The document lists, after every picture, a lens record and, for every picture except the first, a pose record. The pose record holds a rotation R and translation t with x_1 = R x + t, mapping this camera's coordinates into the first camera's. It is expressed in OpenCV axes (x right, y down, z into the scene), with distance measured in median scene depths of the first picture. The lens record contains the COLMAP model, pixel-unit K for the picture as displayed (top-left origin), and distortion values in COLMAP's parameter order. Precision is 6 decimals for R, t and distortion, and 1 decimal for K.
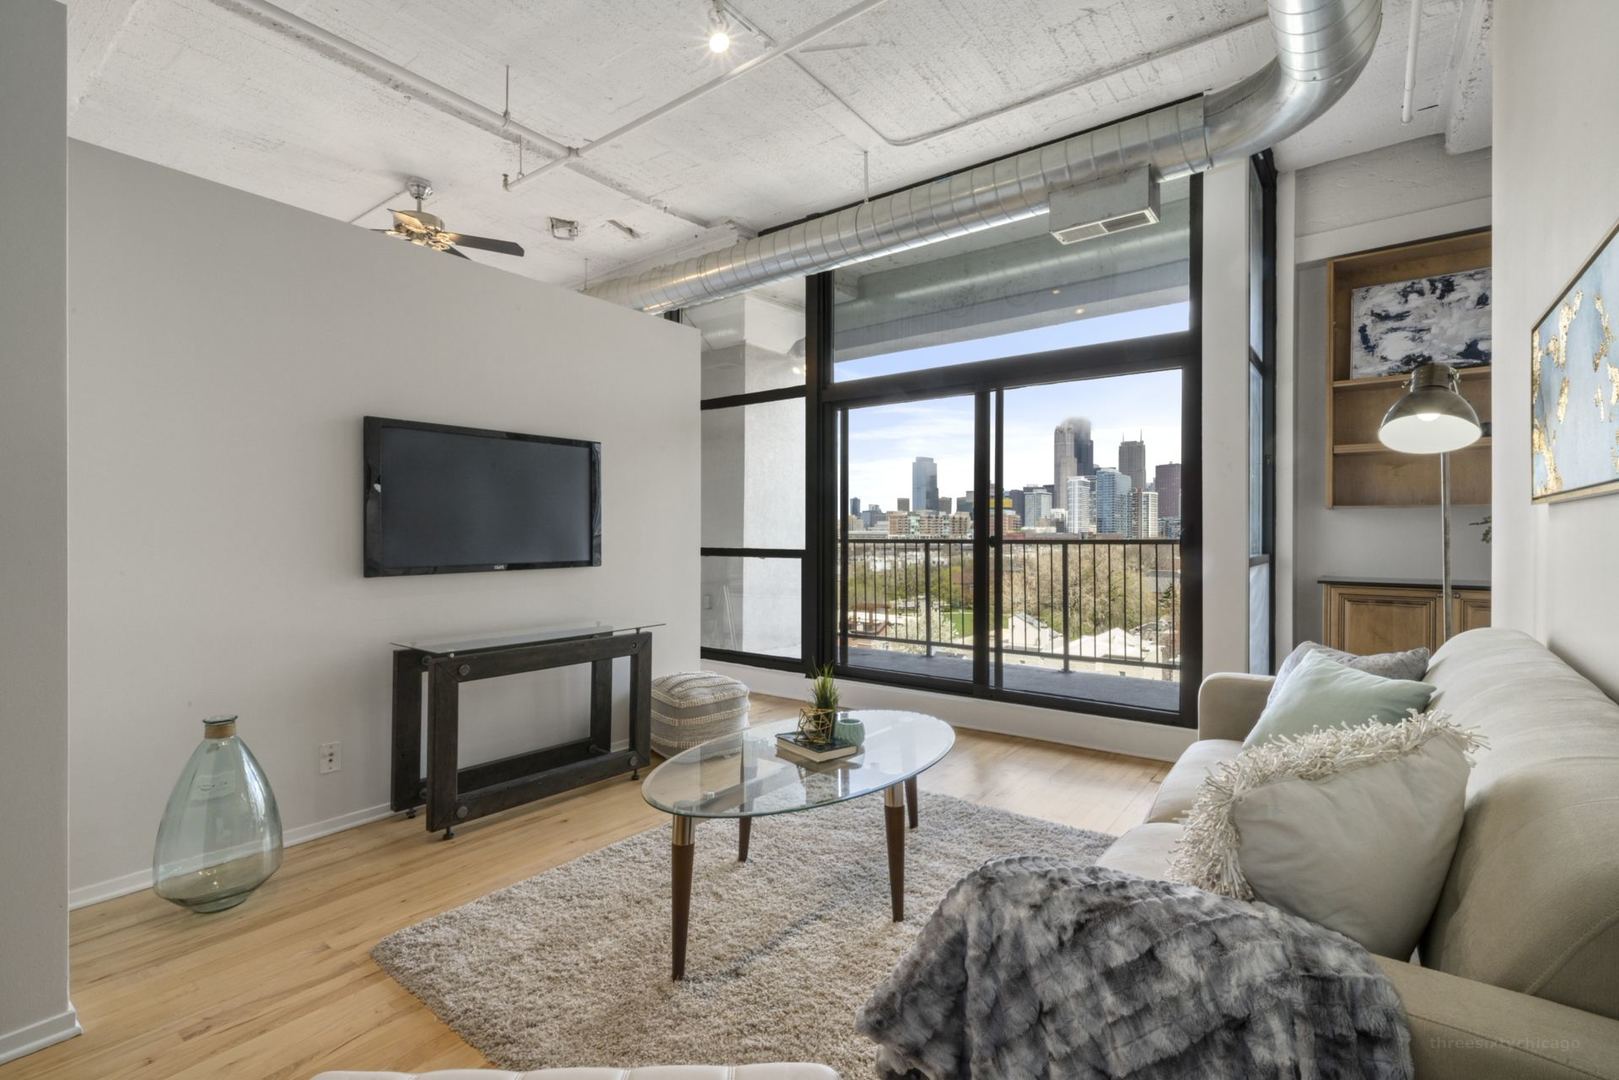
lens RADIAL K [[746.6, 0, 797.3], [0, 746.6, 538.1], [0, 0, 1]] dist [0.001027, 0.000034]
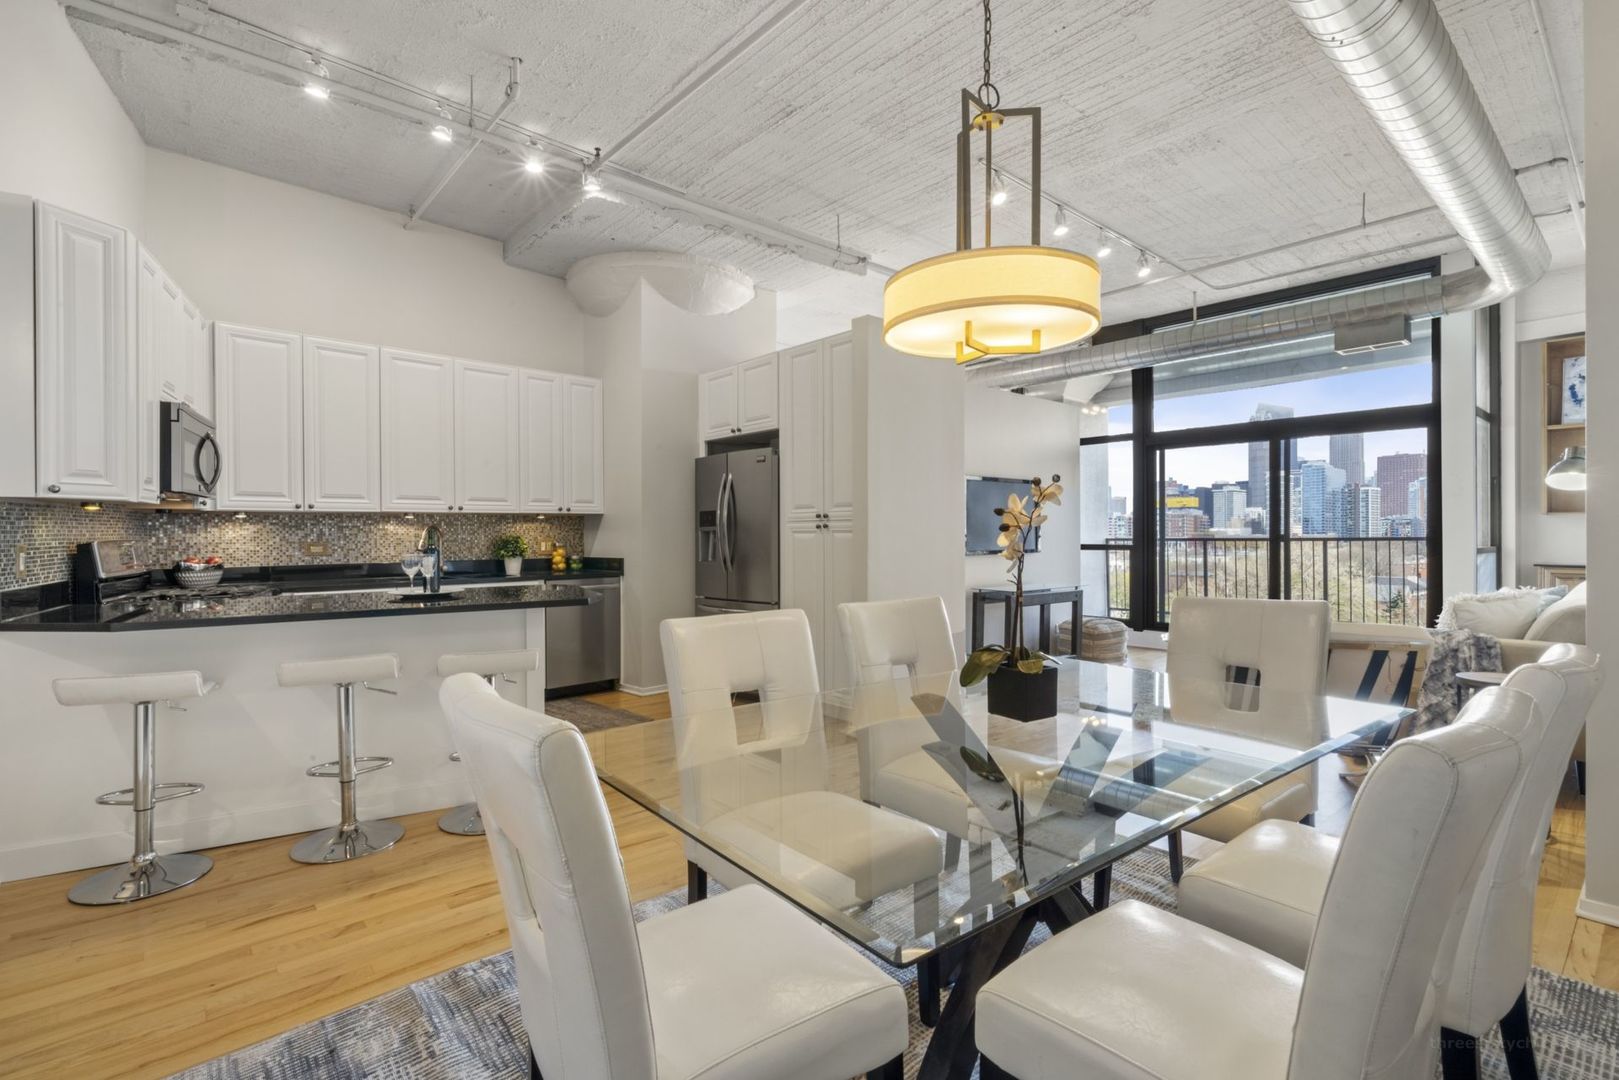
lens RADIAL K [[755.1, 0, 795.5], [0, 755.1, 535.1], [0, 0, 1]] dist [0.001096, 0.000610]
pose [[0.978264, -0.002954, -0.207340, -0.401121], [0.001391, 0.999970, -0.007683, 0.009154], [0.207356, 0.007228, 0.978239, -0.732549]]
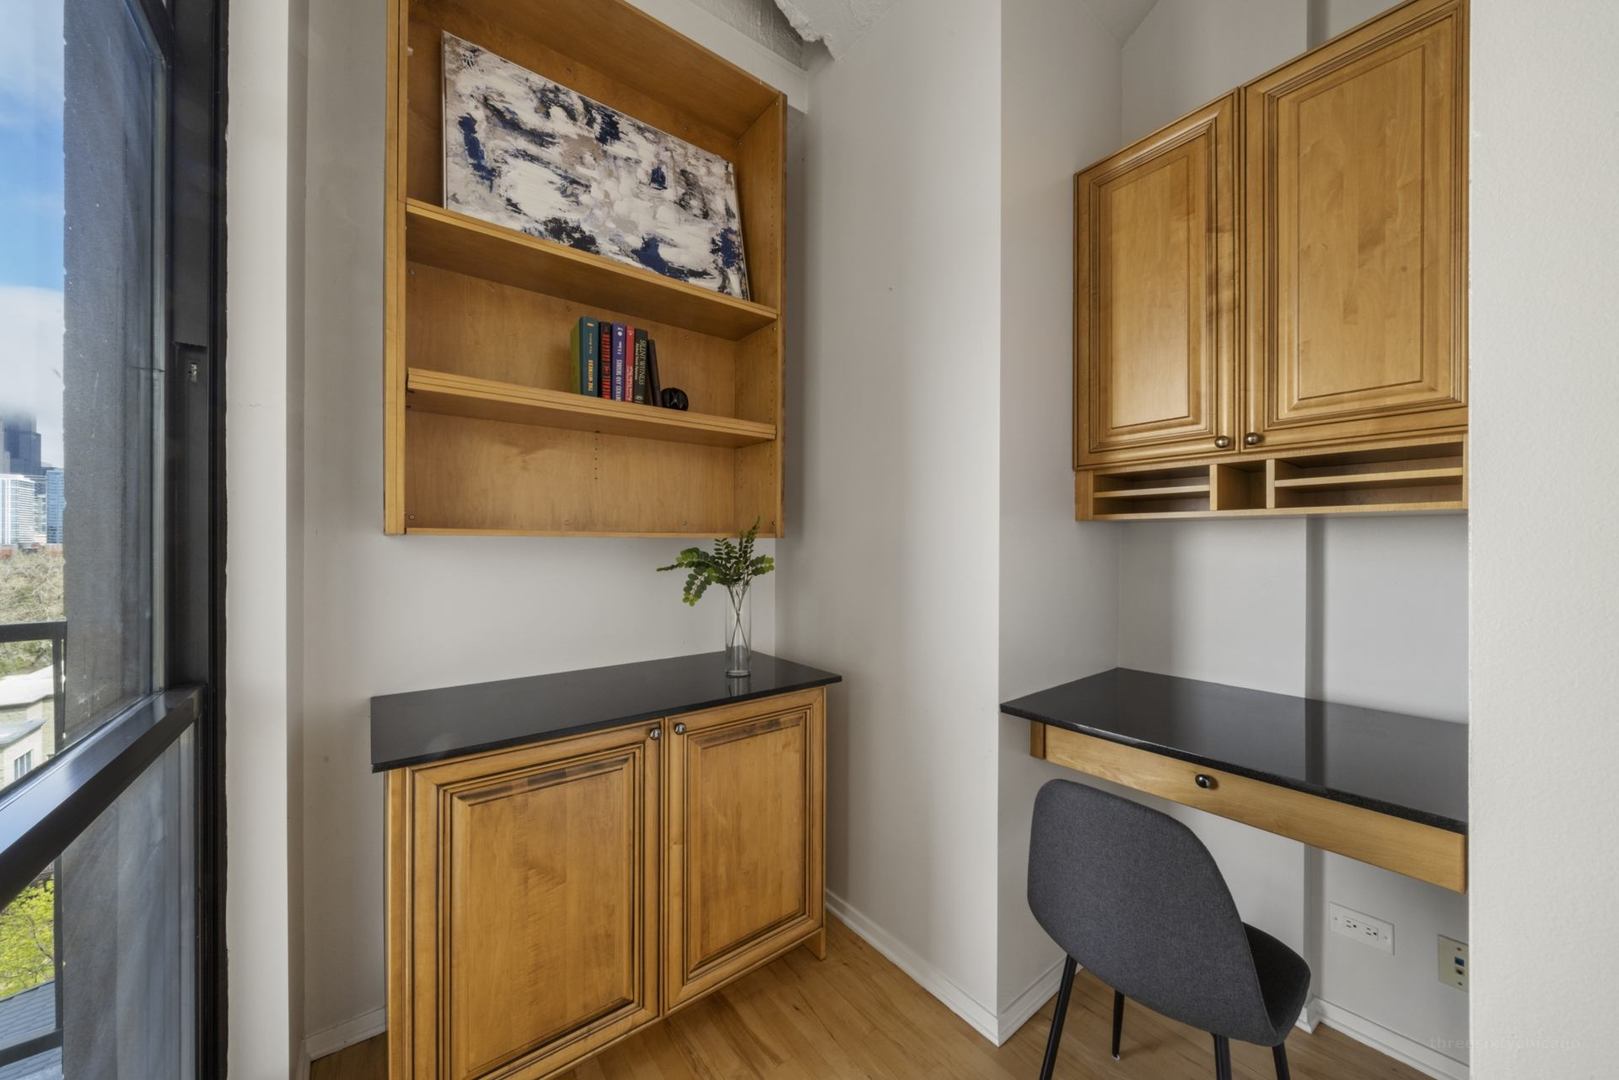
lens RADIAL K [[569.0, 0, 804.0], [0, 569.0, 544.0], [0, 0, 1]] dist [-0.001759, -0.000021]
pose [[0.259631, 0.002913, 0.965703, 0.506300], [0.004534, 0.999981, -0.004236, -0.032774], [-0.965697, 0.005479, 0.259613, 0.752690]]
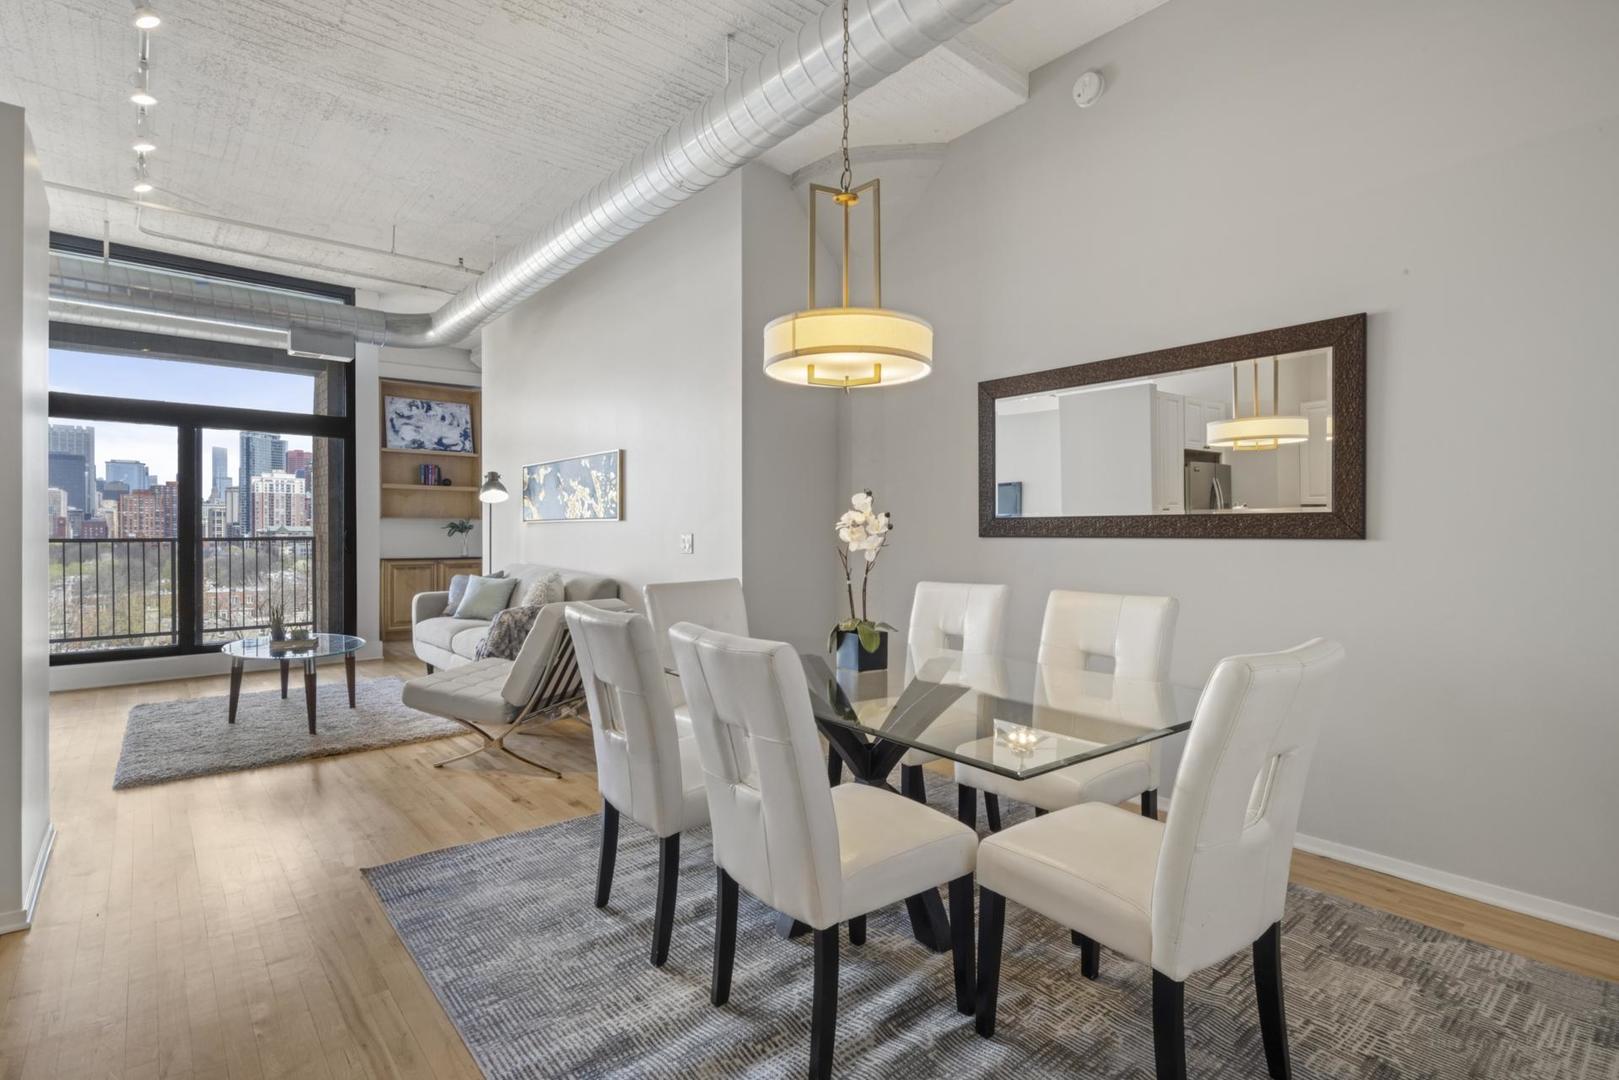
lens RADIAL K [[775.0, 0, 804.2], [0, 775.0, 534.1], [0, 0, 1]] dist [0.000071, 0.000252]
pose [[0.207685, 0.000699, 0.978195, -0.910304], [0.006880, 0.999974, -0.002176, 0.008732], [-0.978171, 0.007181, 0.207675, -0.383614]]
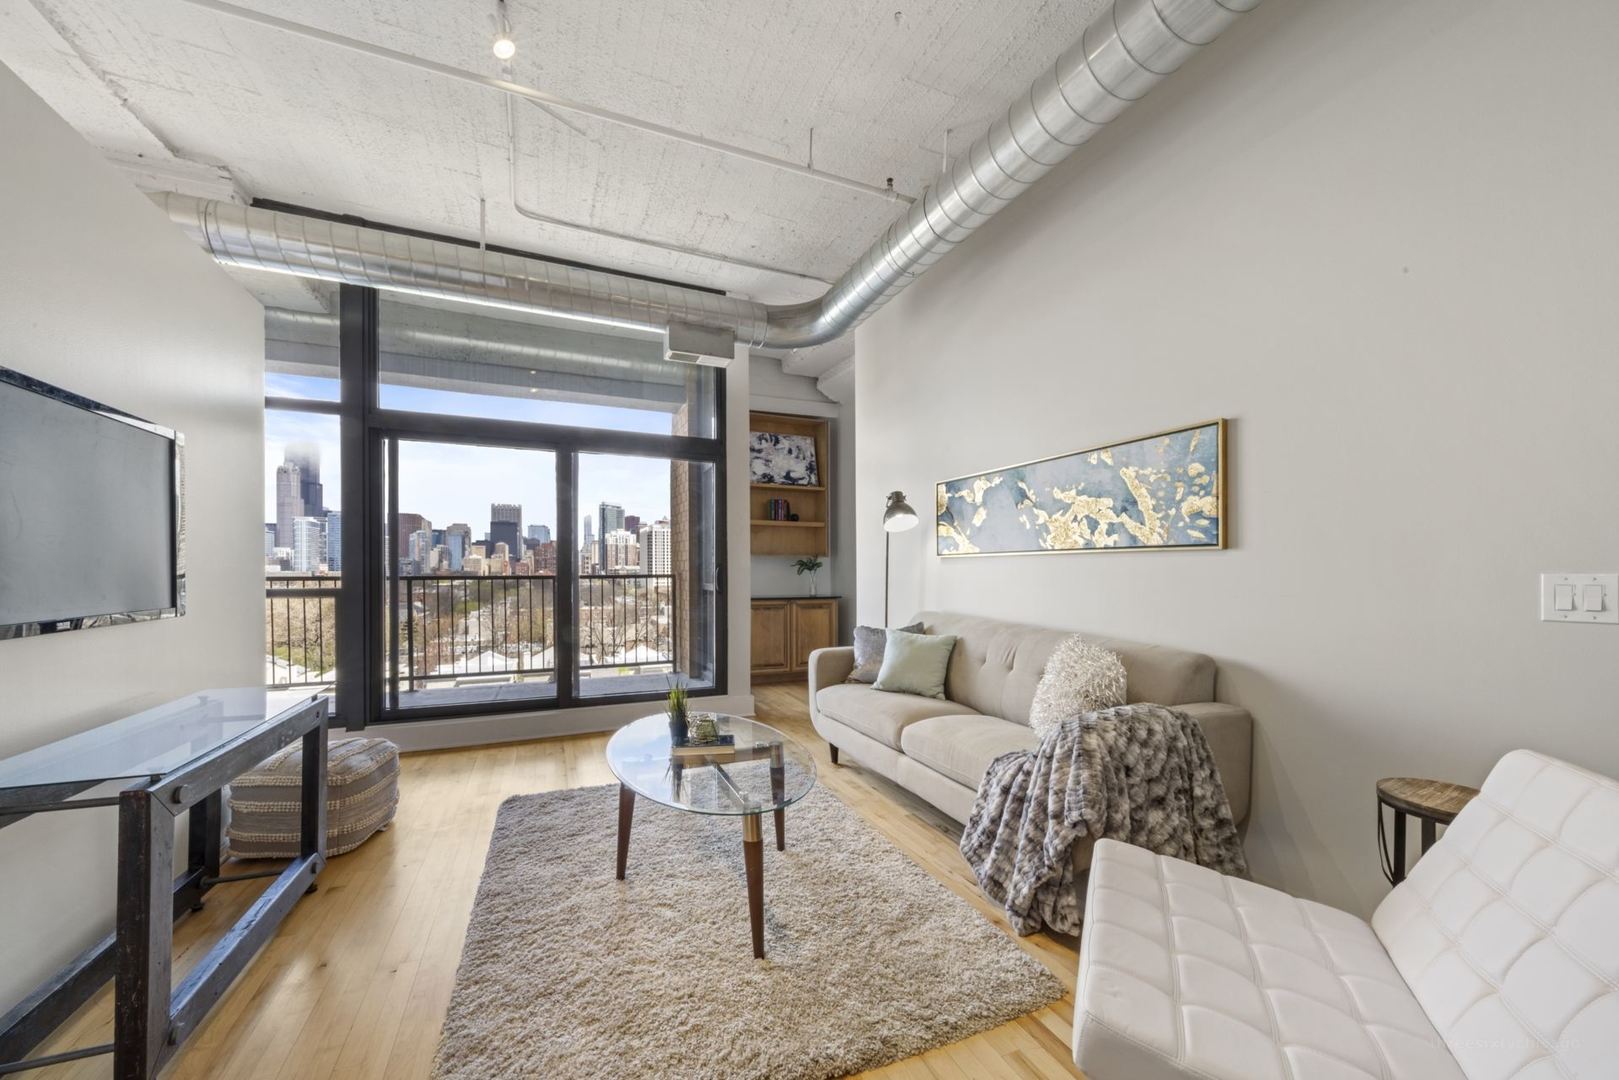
lens RADIAL K [[587.9, 0, 798.8], [0, 587.9, 573.0], [0, 0, 1]] dist [-0.003768, -0.000086]
pose [[0.488668, -0.002266, 0.872467, -0.399401], [0.006176, 0.999981, -0.000862, 0.001843], [-0.872448, 0.005809, 0.488672, 0.223128]]
